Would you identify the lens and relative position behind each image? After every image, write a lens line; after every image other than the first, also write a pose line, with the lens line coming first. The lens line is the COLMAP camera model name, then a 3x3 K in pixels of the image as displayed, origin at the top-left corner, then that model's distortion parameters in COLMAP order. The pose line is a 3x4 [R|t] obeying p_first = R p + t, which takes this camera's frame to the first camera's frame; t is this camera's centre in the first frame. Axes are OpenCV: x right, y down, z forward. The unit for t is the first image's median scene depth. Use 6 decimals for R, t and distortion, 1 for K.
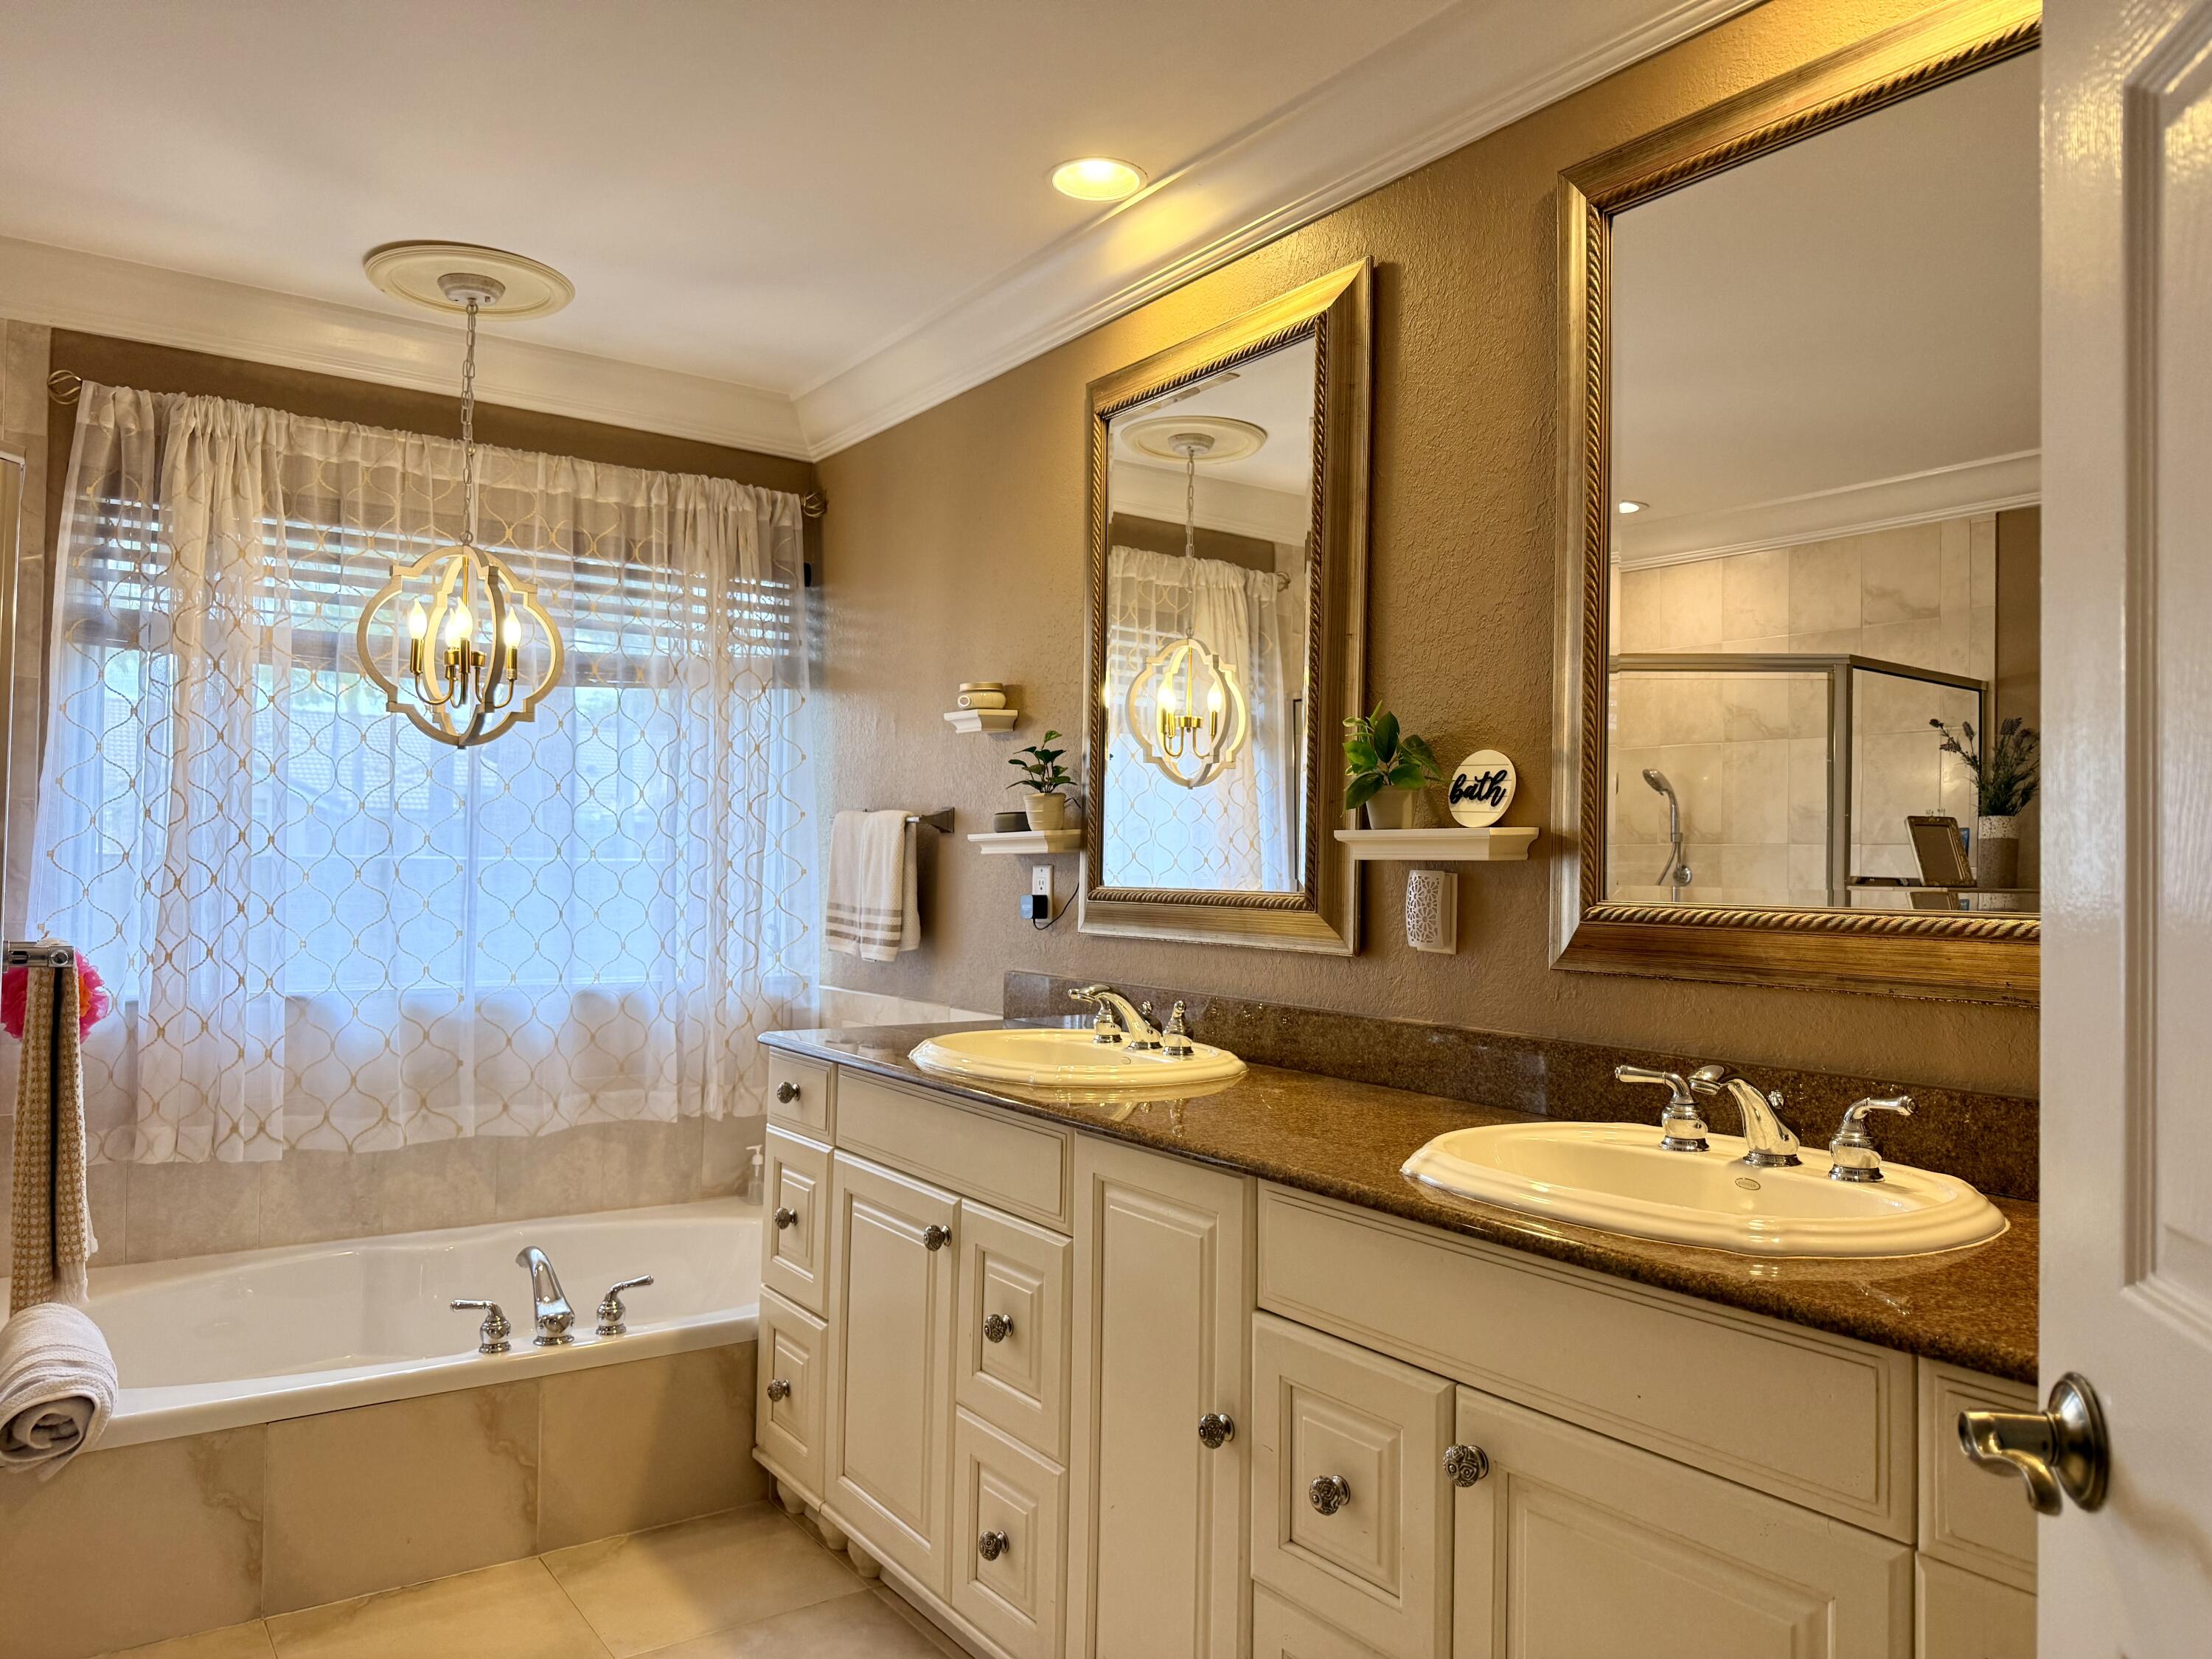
lens RADIAL K [[1572.0, 0, 1124.4], [0, 1572.0, 825.8], [0, 0, 1]] dist [0.049106, -0.053253]
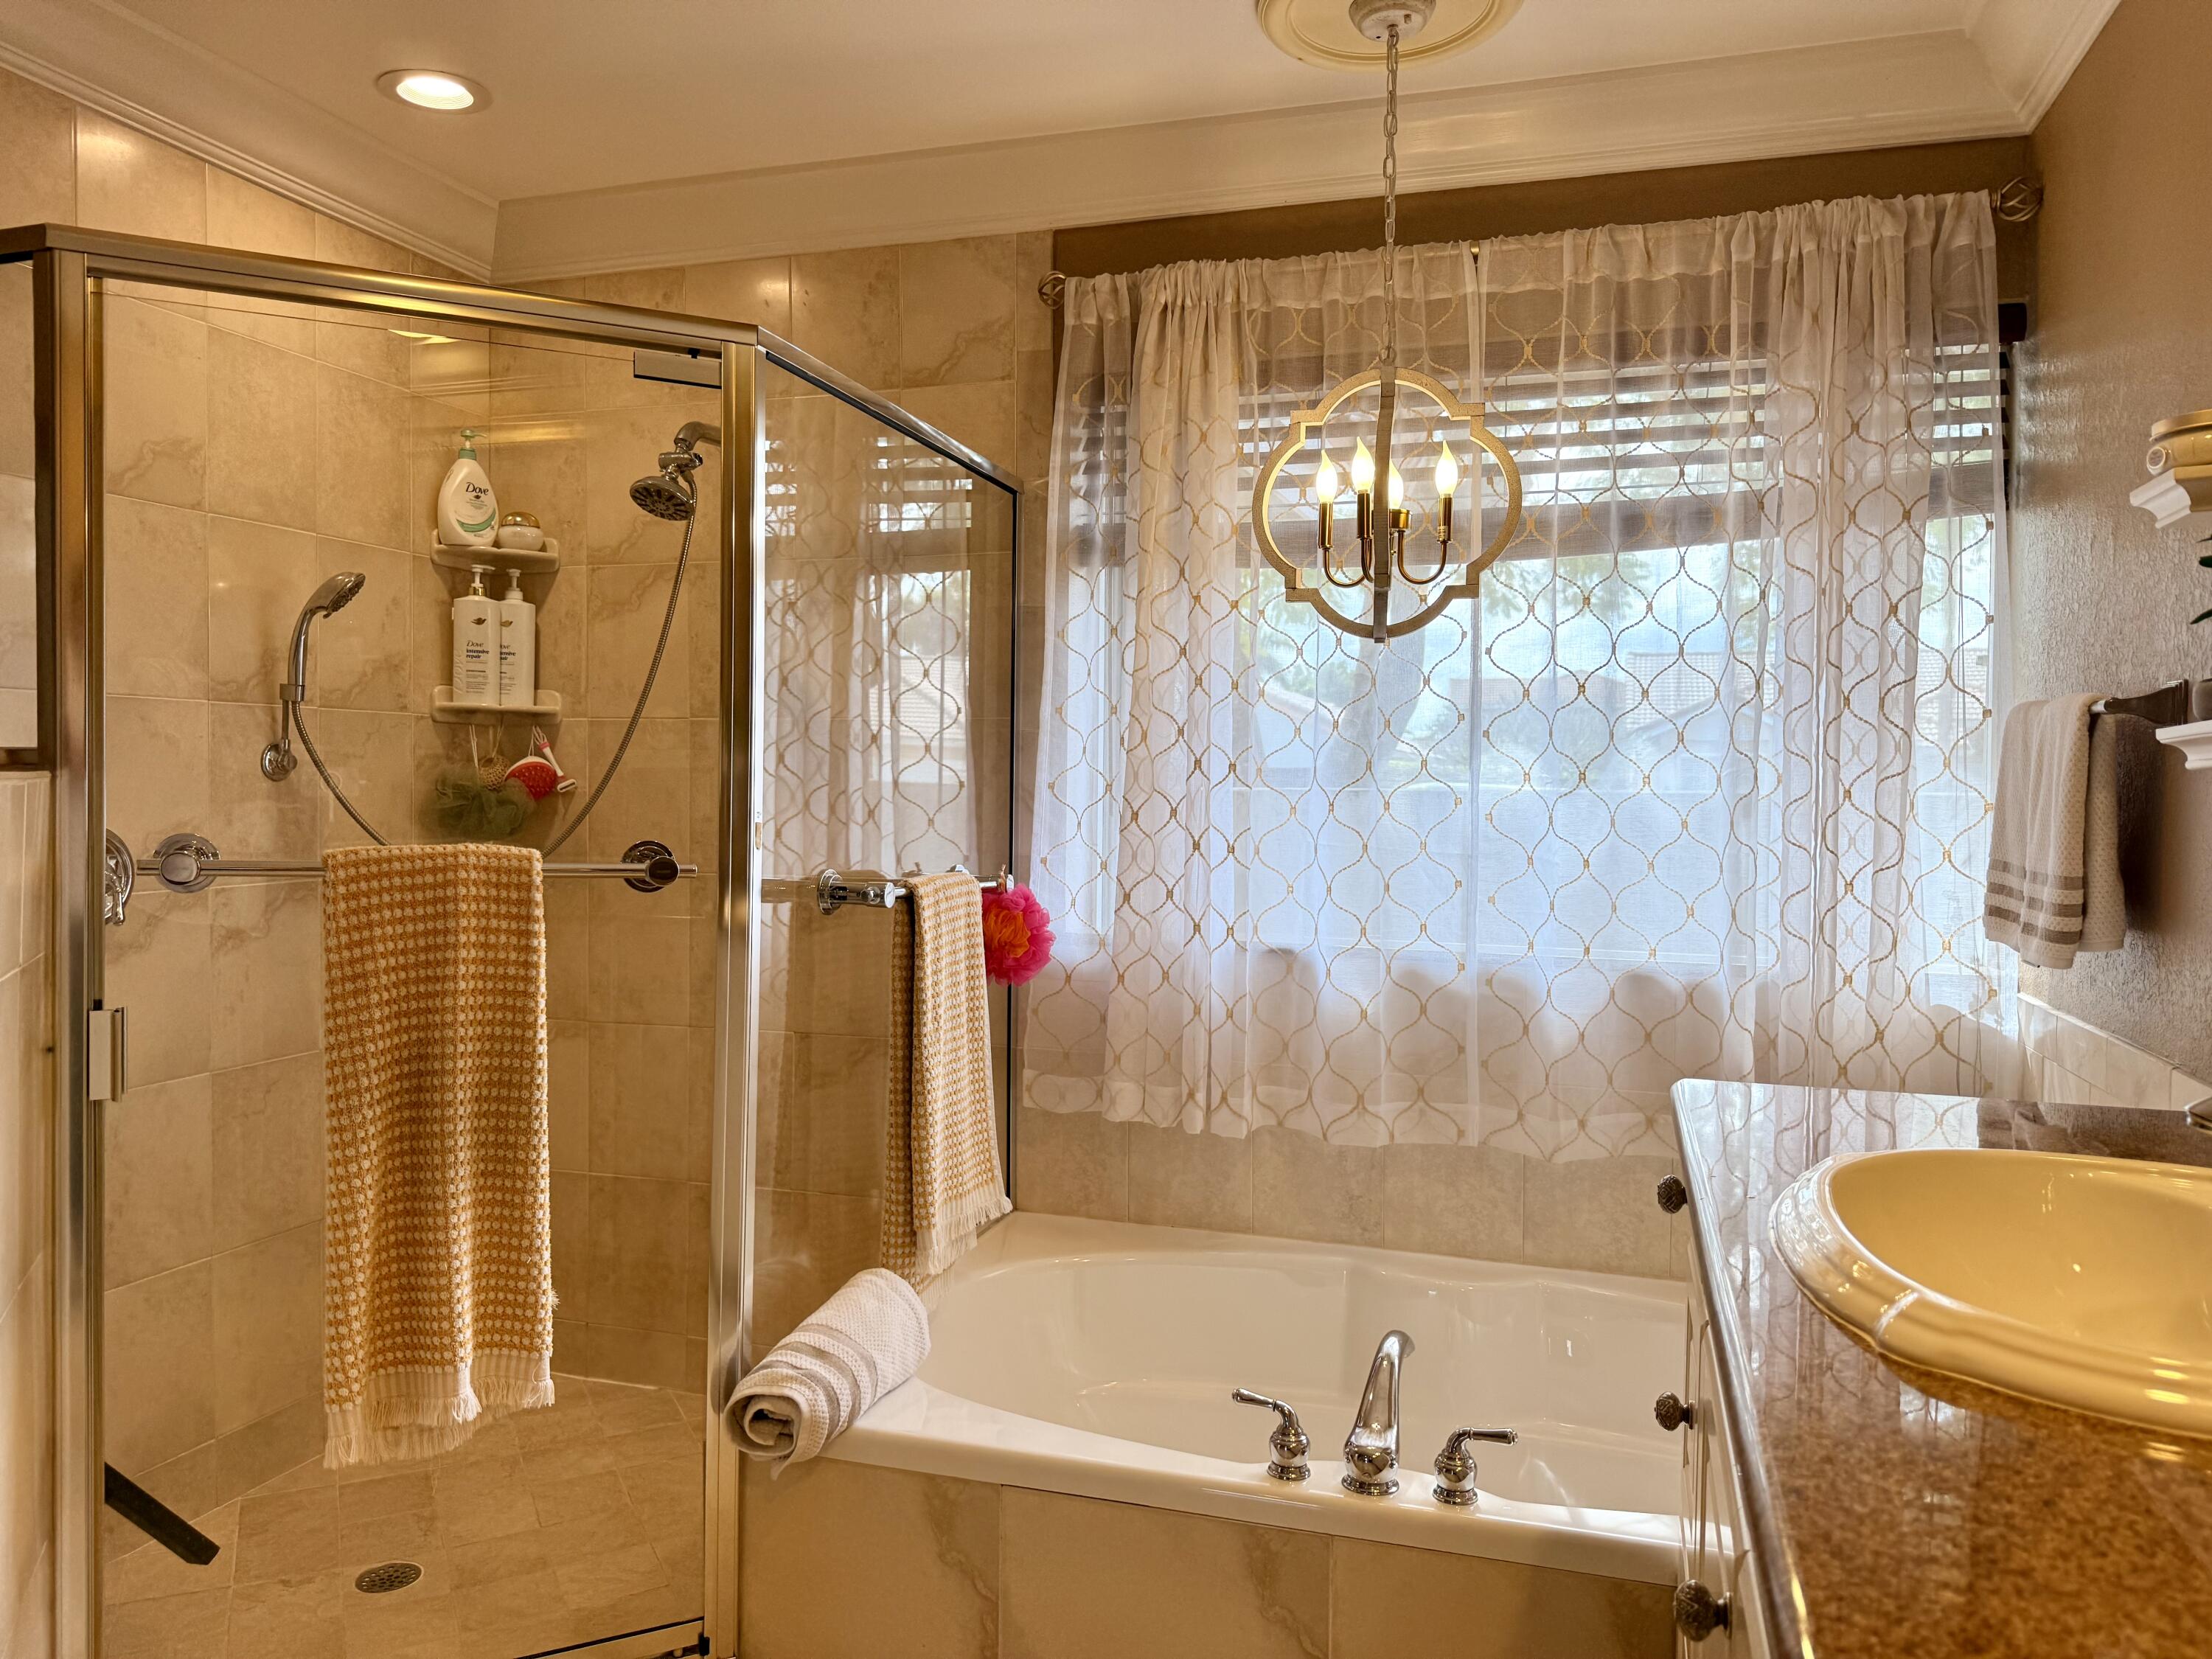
lens RADIAL K [[1572.0, 0, 1082.1], [0, 1572.0, 827.9], [0, 0, 1]] dist [0.049106, -0.053253]
pose [[0.606728, 0.015026, -0.794767, 0.084231], [0.018624, 0.999278, 0.033110, 0.011427], [0.794691, -0.034890, 0.606010, 0.388612]]
